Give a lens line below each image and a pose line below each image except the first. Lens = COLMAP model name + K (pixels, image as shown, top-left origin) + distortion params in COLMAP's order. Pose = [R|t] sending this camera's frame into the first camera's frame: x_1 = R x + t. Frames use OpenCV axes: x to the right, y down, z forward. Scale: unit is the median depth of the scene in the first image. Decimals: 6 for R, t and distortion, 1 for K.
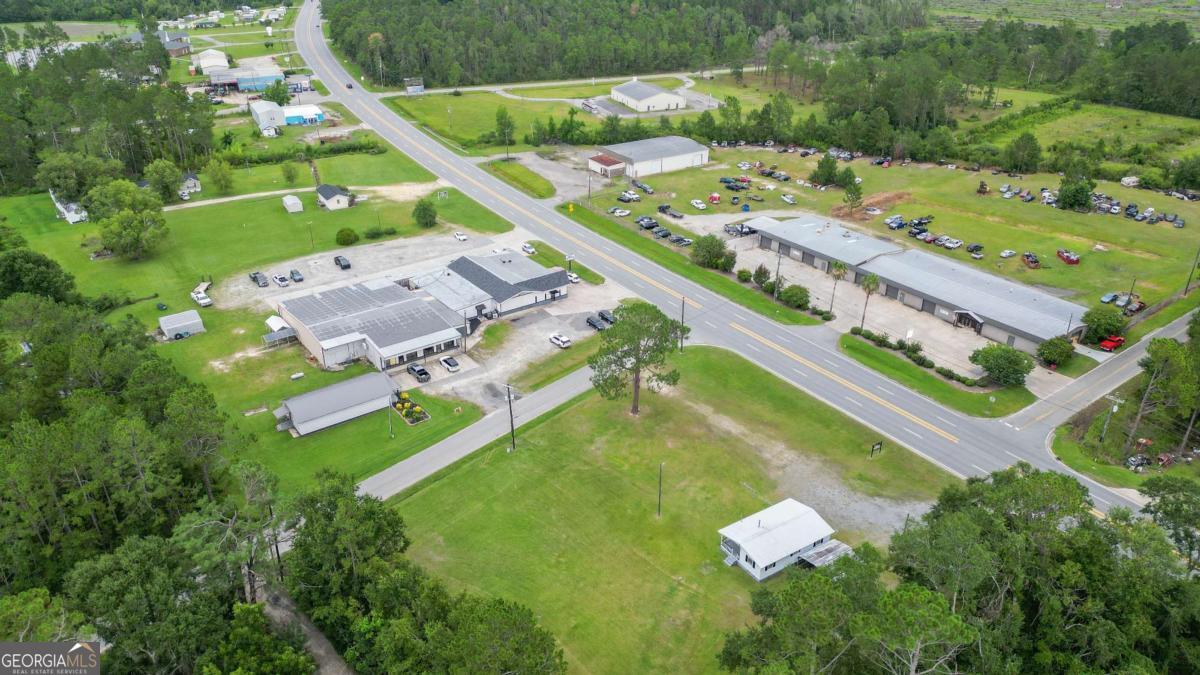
lens RADIAL K [[833.2, 0, 600.0], [0, 833.2, 337.5], [0, 0, 1]] dist [0.098343, -0.102440]
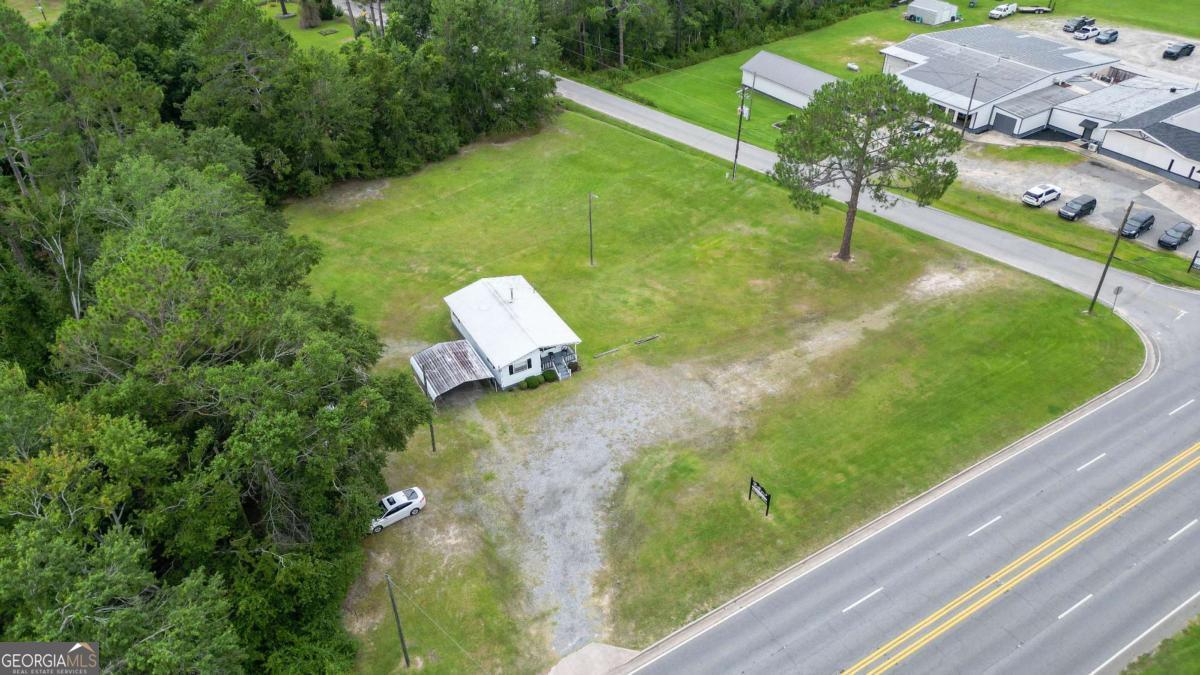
lens RADIAL K [[833.2, 0, 600.0], [0, 833.2, 337.5], [0, 0, 1]] dist [0.098343, -0.102440]
pose [[-0.061720, 0.588495, -0.806141, 0.646487], [-0.442814, 0.707695, 0.550531, -0.147309], [0.894487, 0.390950, 0.216915, 0.765292]]
